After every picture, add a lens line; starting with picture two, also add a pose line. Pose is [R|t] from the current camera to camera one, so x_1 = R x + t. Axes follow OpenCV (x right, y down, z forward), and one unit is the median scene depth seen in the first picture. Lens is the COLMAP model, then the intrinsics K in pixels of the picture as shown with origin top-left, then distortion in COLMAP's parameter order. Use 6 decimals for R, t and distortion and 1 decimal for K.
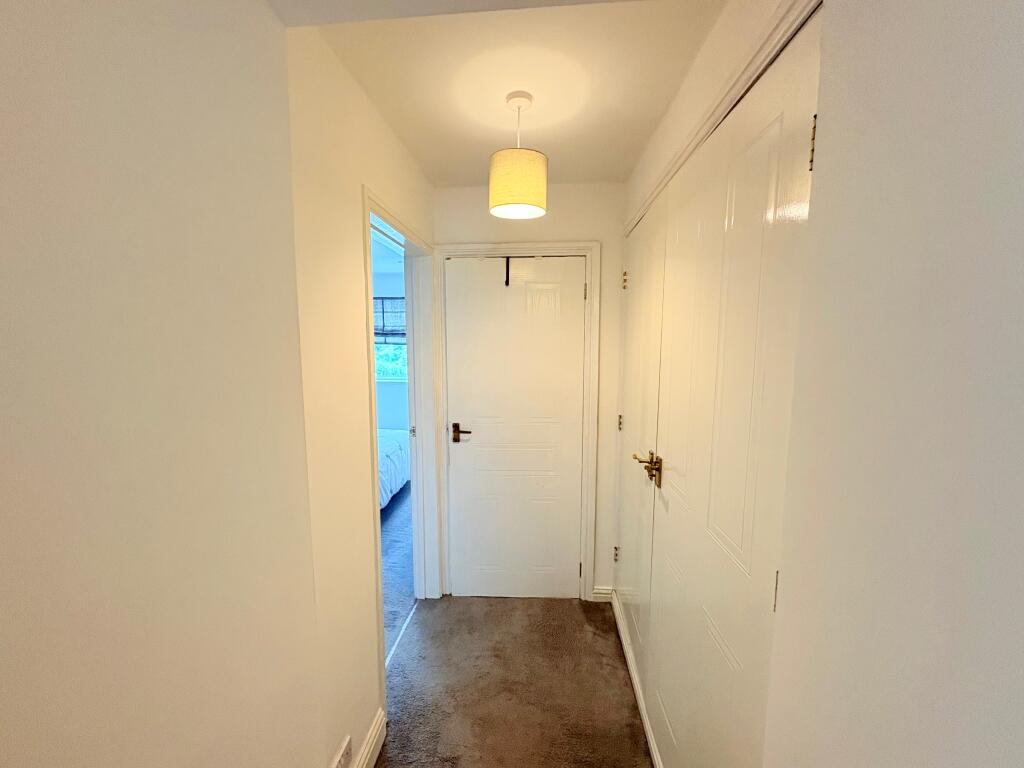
lens RADIAL K [[408.6, 0, 511.7], [0, 408.6, 385.2], [0, 0, 1]] dist [-0.001219, -0.000609]
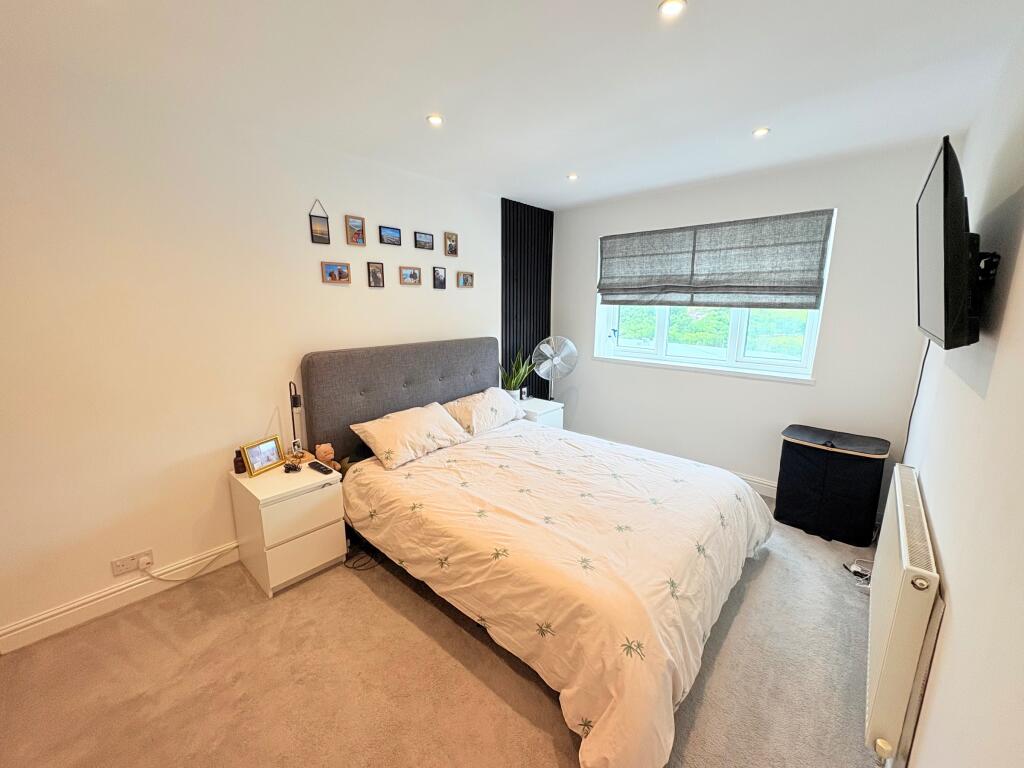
lens RADIAL K [[408.6, 0, 510.5], [0, 408.6, 382.8], [0, 0, 1]] dist [-0.001219, -0.000609]
pose [[0.801570, 0.122597, -0.585196, -0.154622], [-0.068980, 0.991179, 0.113164, -0.036018], [0.593908, -0.050342, 0.802956, 0.341948]]
